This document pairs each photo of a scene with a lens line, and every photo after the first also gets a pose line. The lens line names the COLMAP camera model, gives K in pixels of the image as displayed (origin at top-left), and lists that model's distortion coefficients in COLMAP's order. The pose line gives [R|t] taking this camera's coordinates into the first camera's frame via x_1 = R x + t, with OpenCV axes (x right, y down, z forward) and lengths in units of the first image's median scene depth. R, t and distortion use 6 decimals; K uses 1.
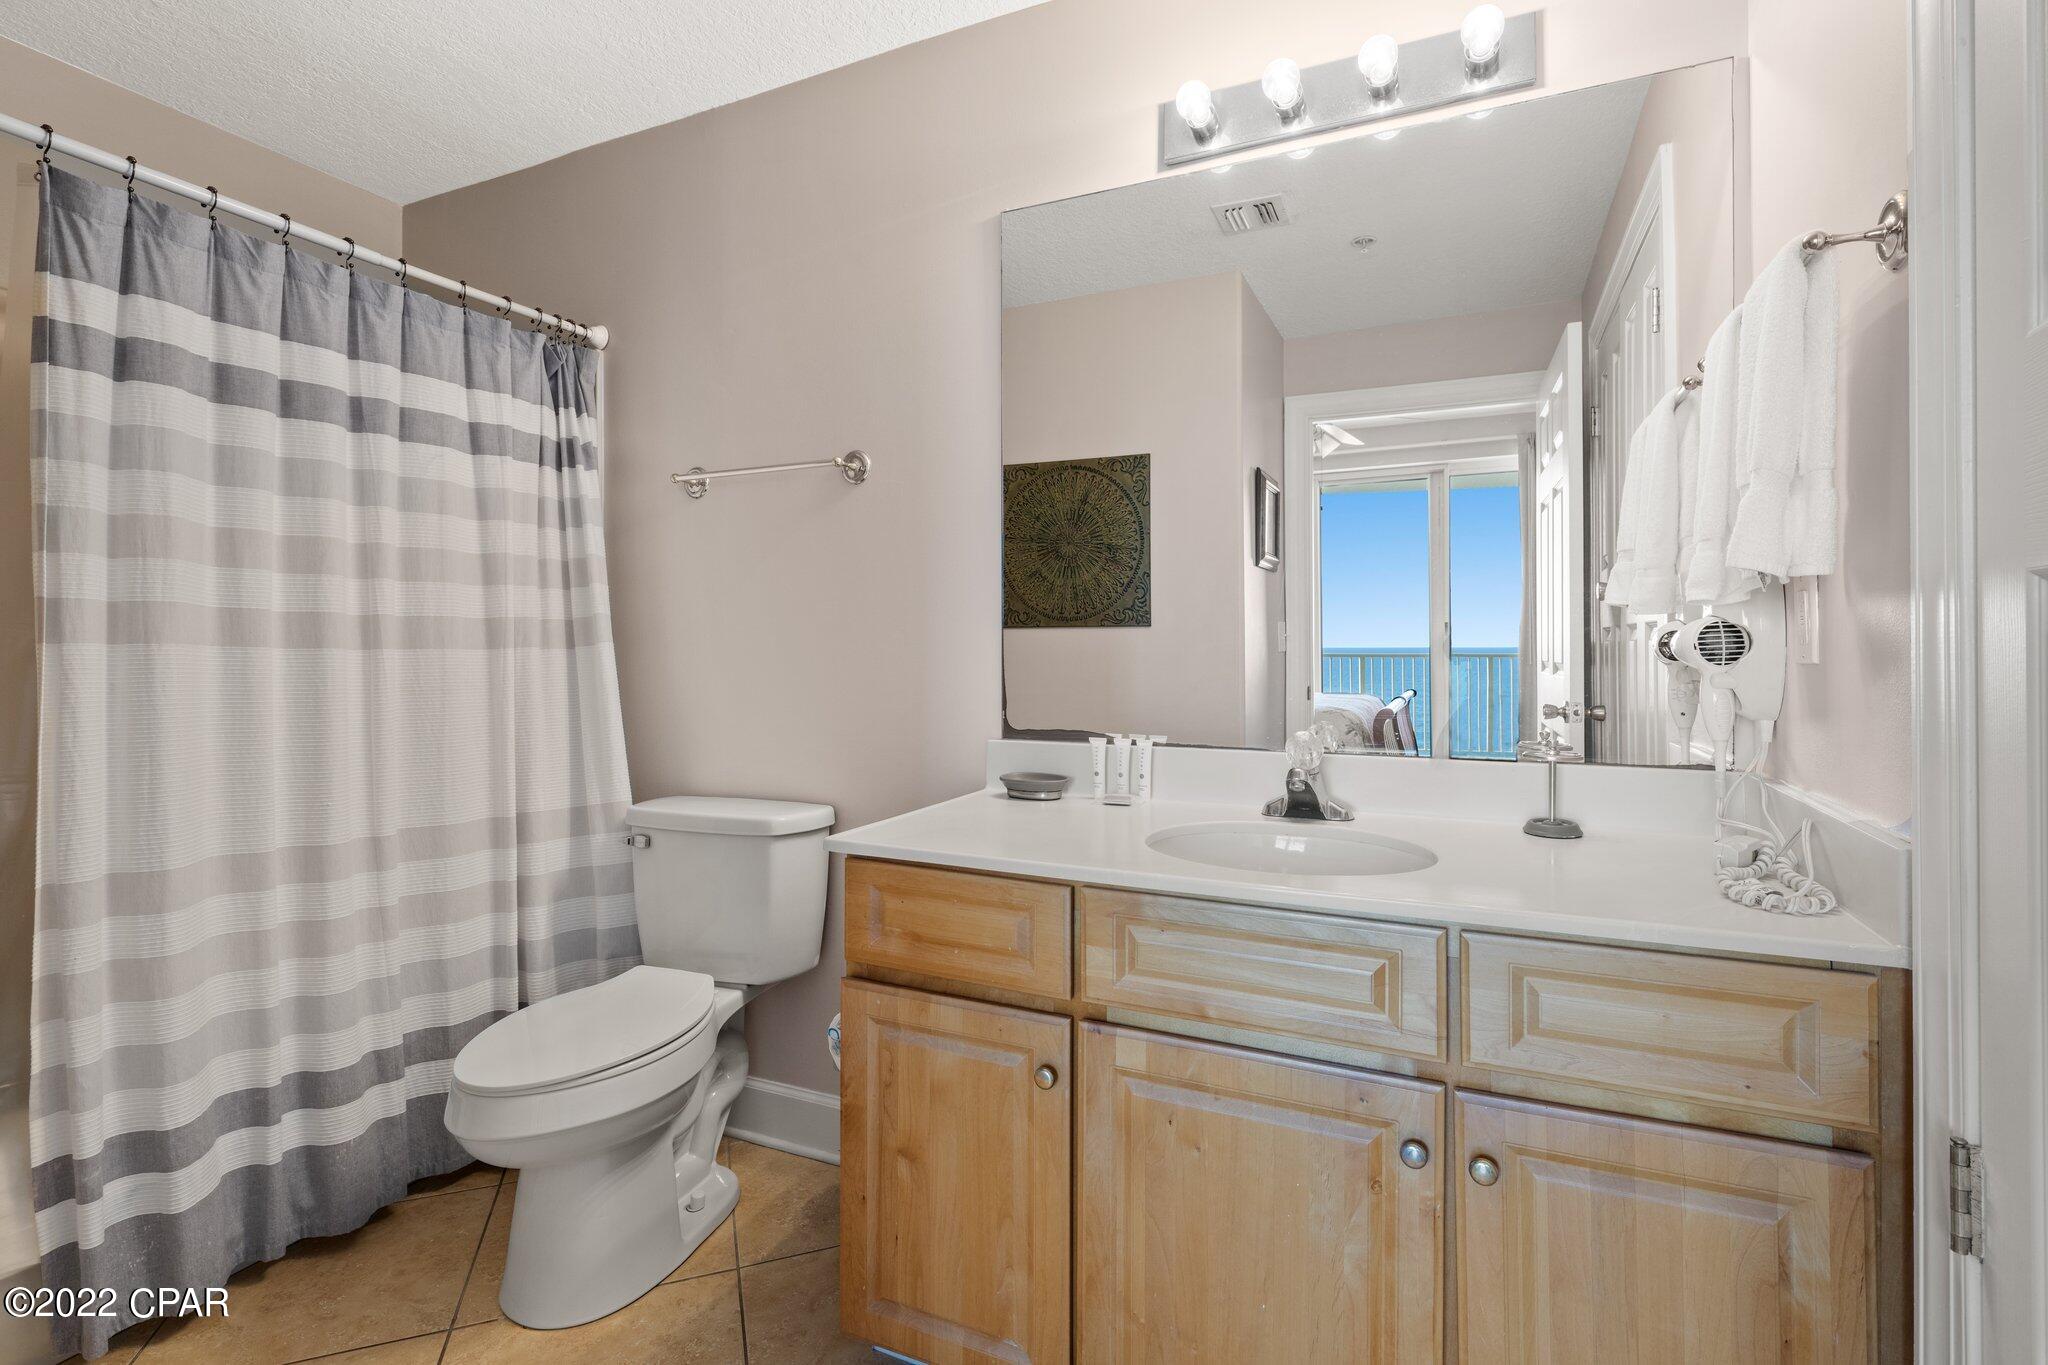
lens RADIAL K [[959.8, 0, 1019.6], [0, 959.8, 661.3], [0, 0, 1]] dist [0.000175, -0.000411]
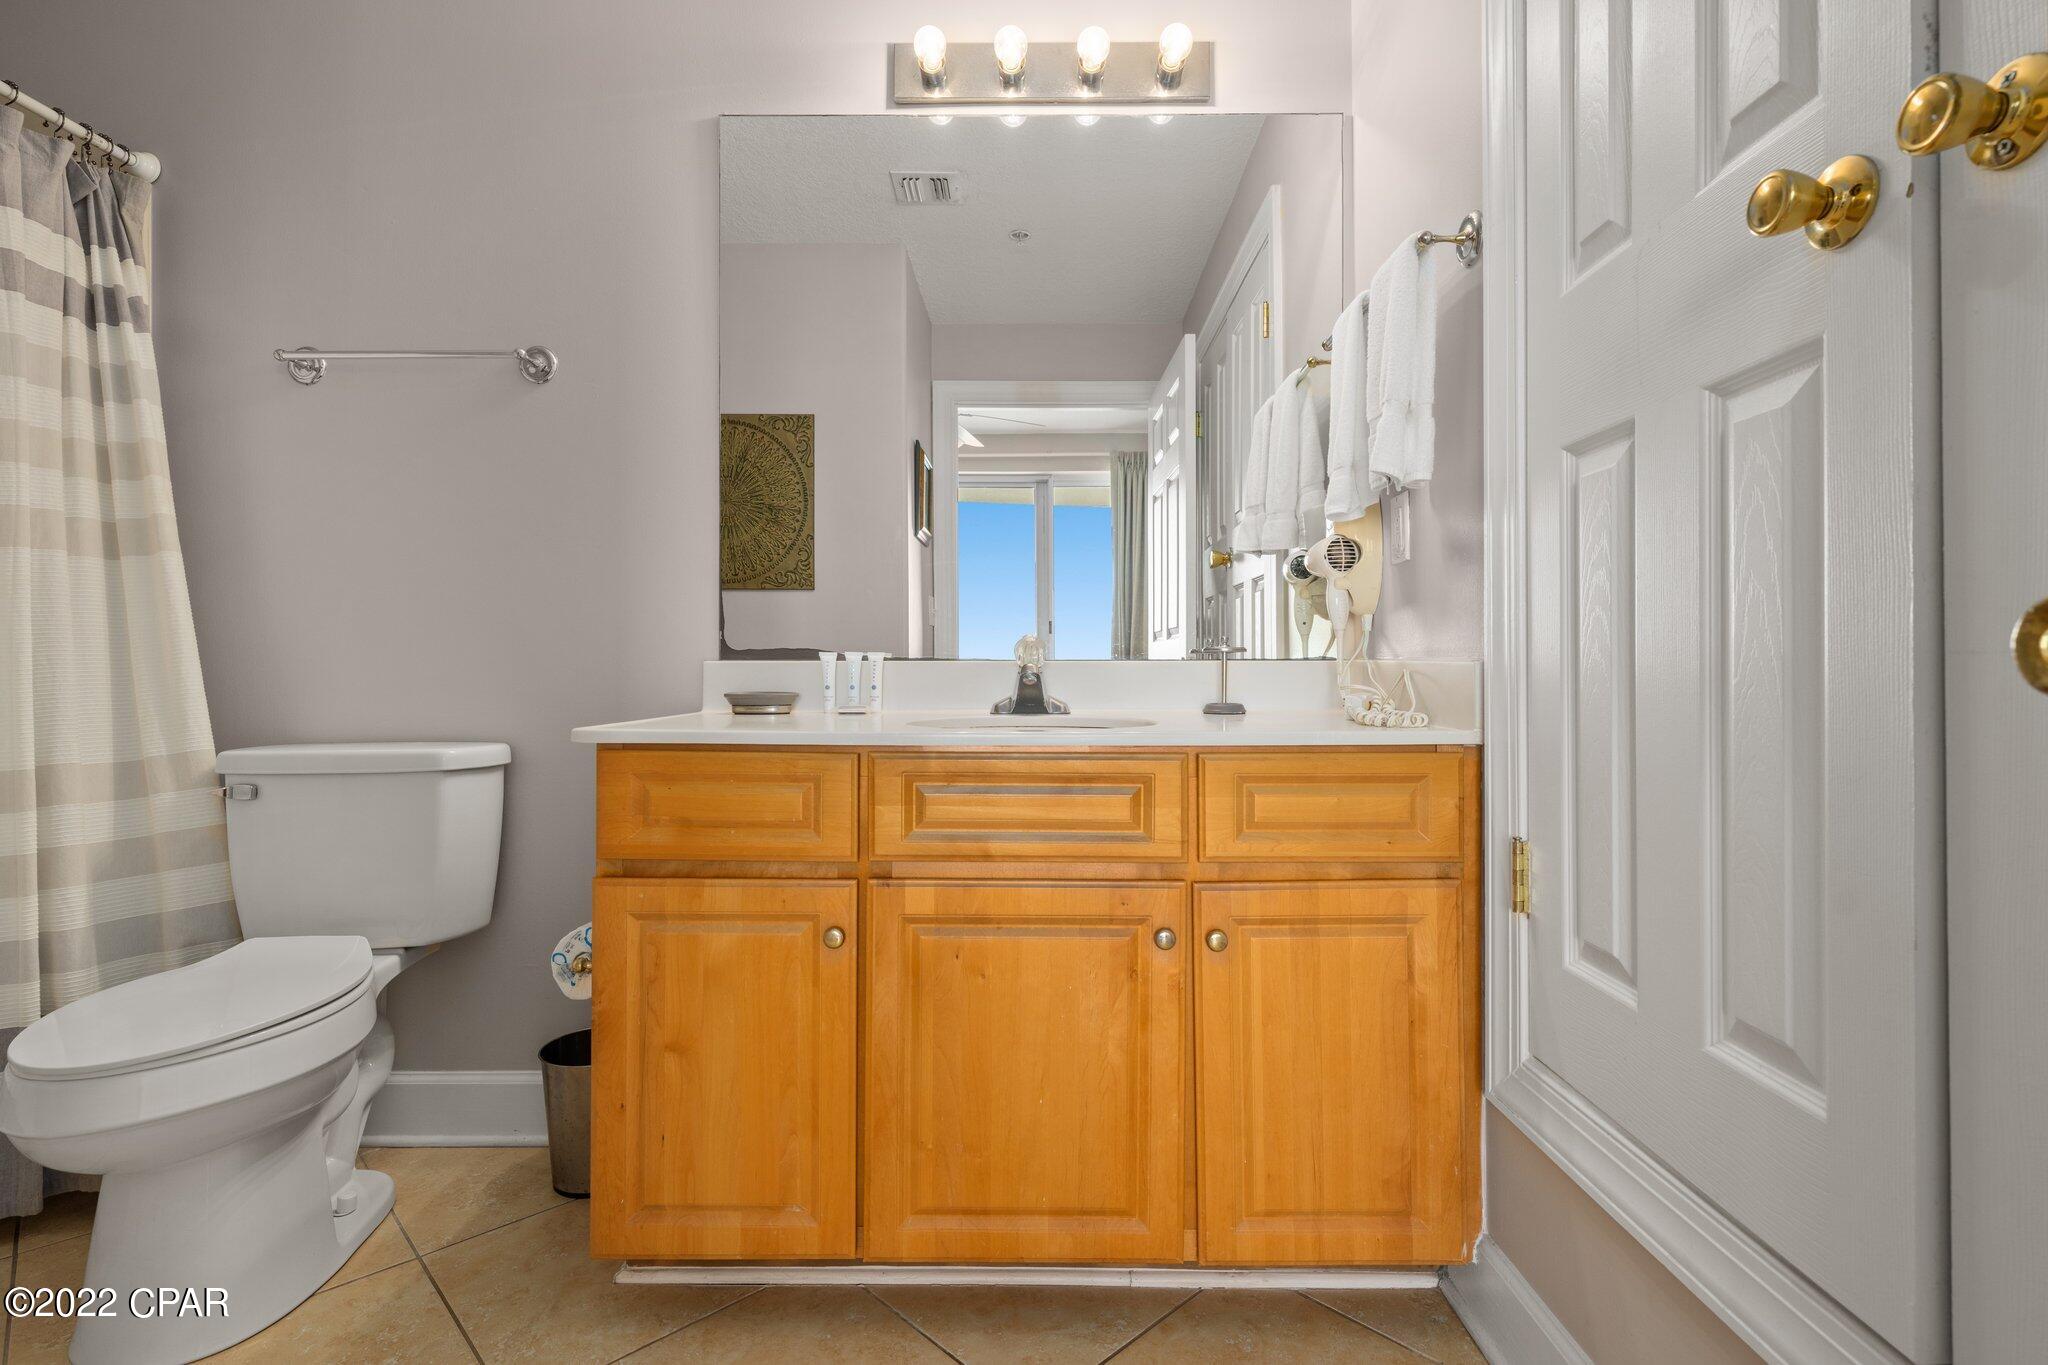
lens RADIAL K [[996.4, 0, 1027.1], [0, 996.4, 686.0], [0, 0, 1]] dist [-0.002024, 0.001274]
pose [[0.911204, -0.001631, 0.411953, -0.175939], [0.001233, 0.999998, 0.001232, 0.125286], [-0.411954, -0.000615, 0.911204, -0.051286]]
